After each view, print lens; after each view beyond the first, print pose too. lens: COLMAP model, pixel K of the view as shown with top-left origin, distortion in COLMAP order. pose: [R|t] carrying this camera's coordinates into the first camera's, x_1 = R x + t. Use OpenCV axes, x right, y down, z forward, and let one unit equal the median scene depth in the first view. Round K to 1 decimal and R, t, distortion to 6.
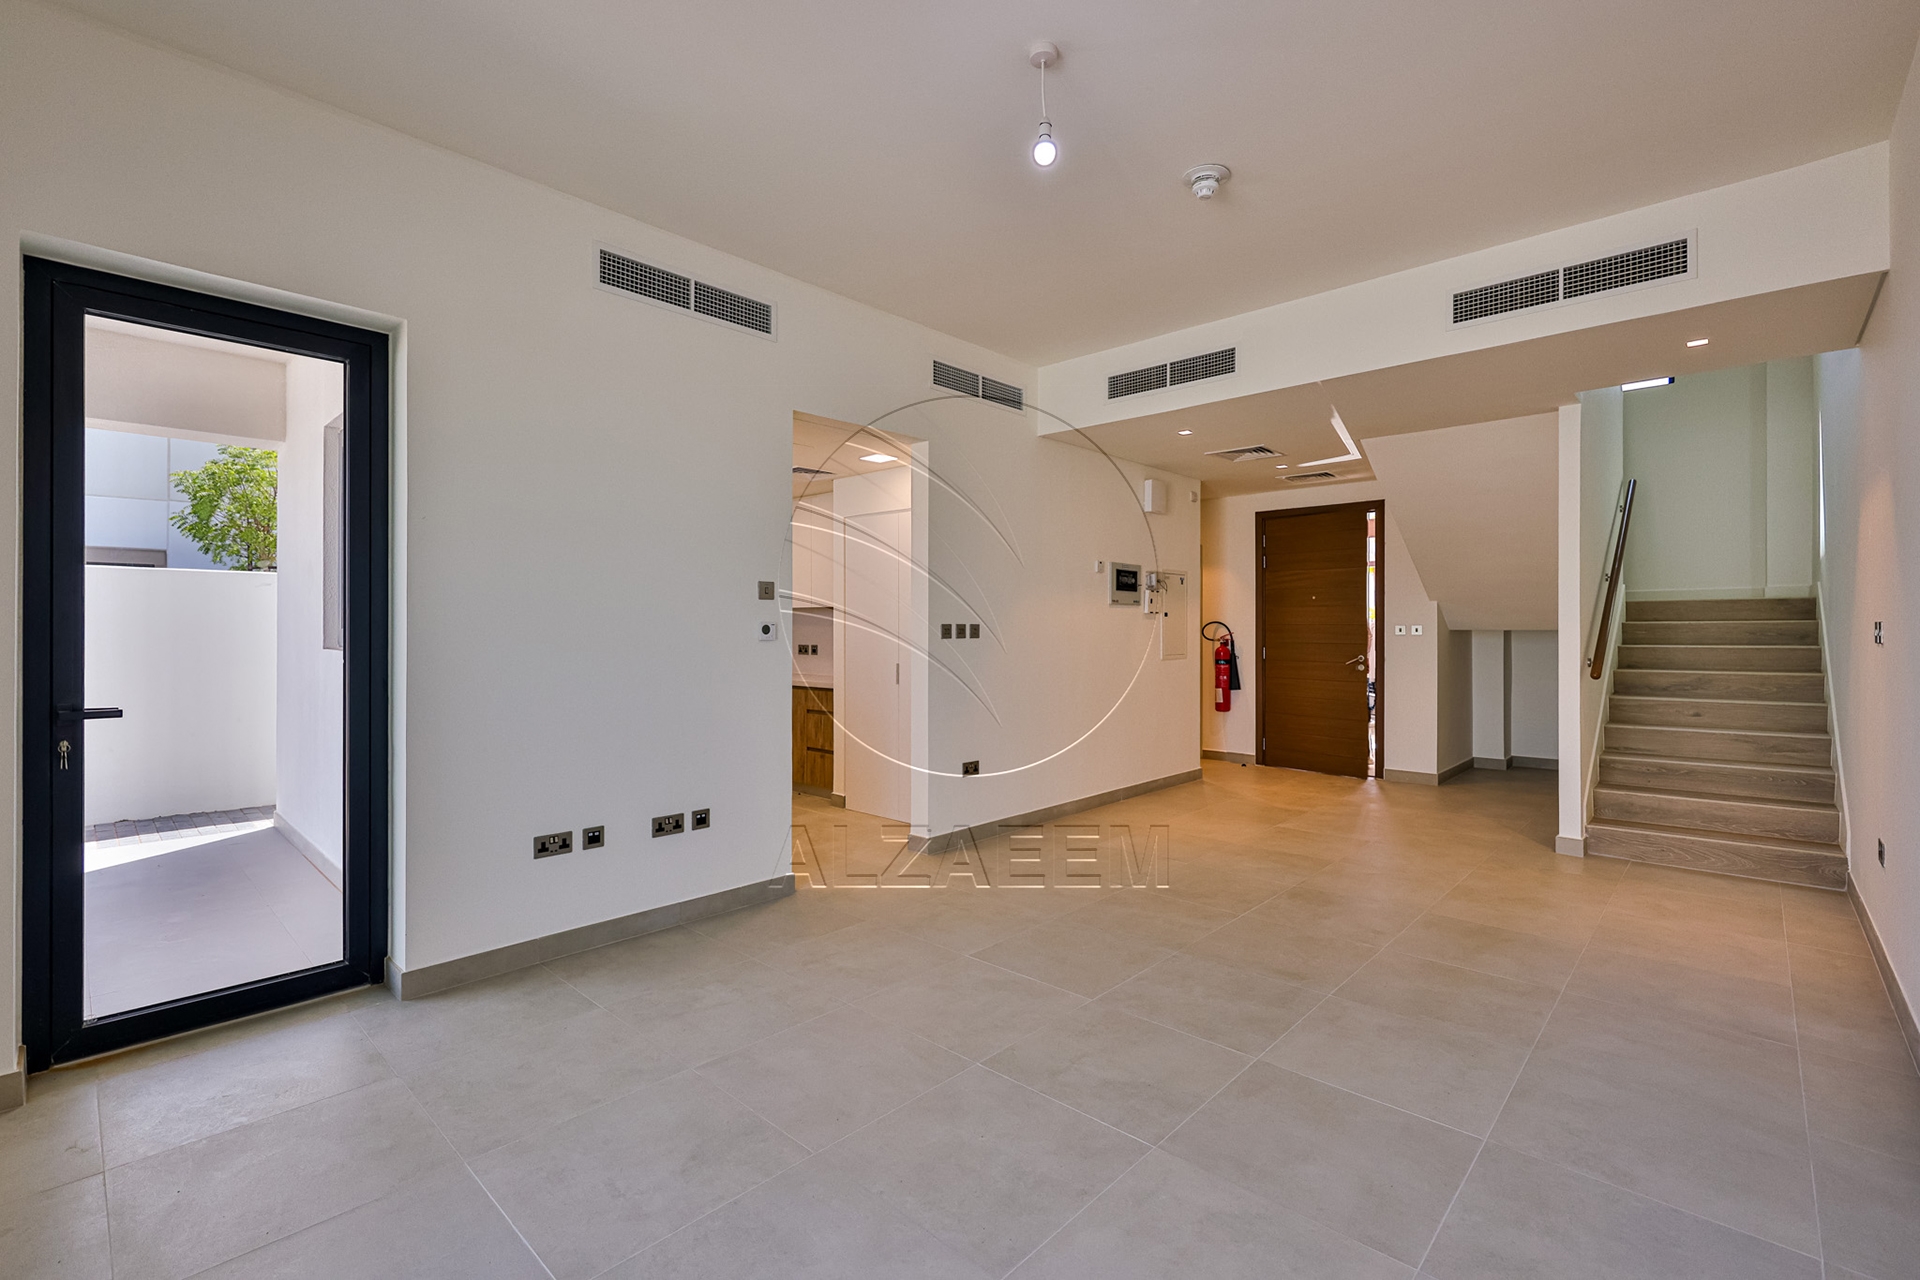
lens RADIAL K [[816.1, 0, 955.7], [0, 816.1, 622.1], [0, 0, 1]] dist [-0.000235, -0.000294]
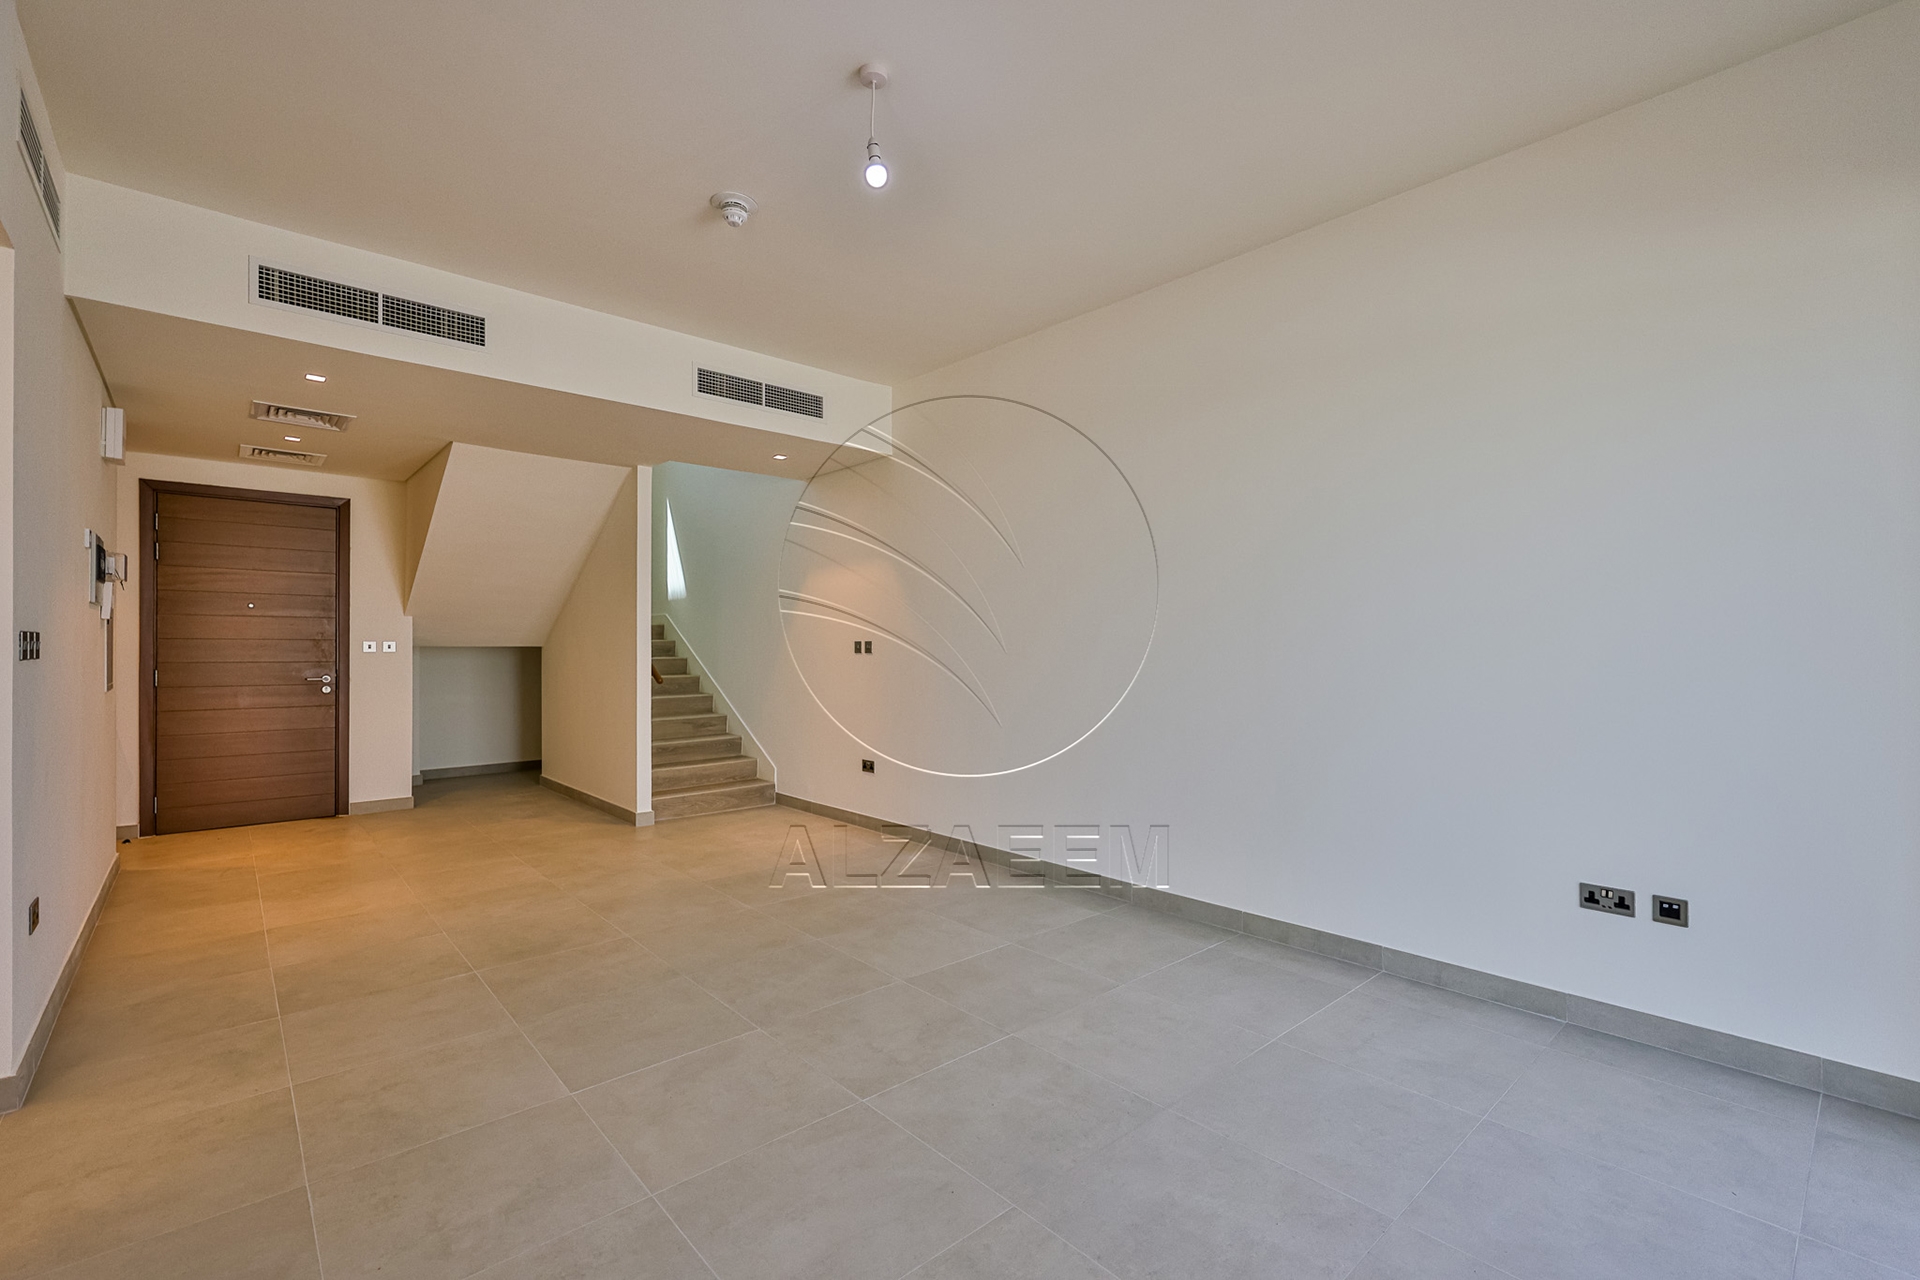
lens RADIAL K [[816.1, 0, 953.0], [0, 816.1, 654.0], [0, 0, 1]] dist [-0.000235, -0.000294]
pose [[0.114471, -0.009319, 0.993383, -0.691559], [-0.008718, 0.999908, 0.010385, 0.006363], [-0.993388, -0.009849, 0.114379, 0.604924]]
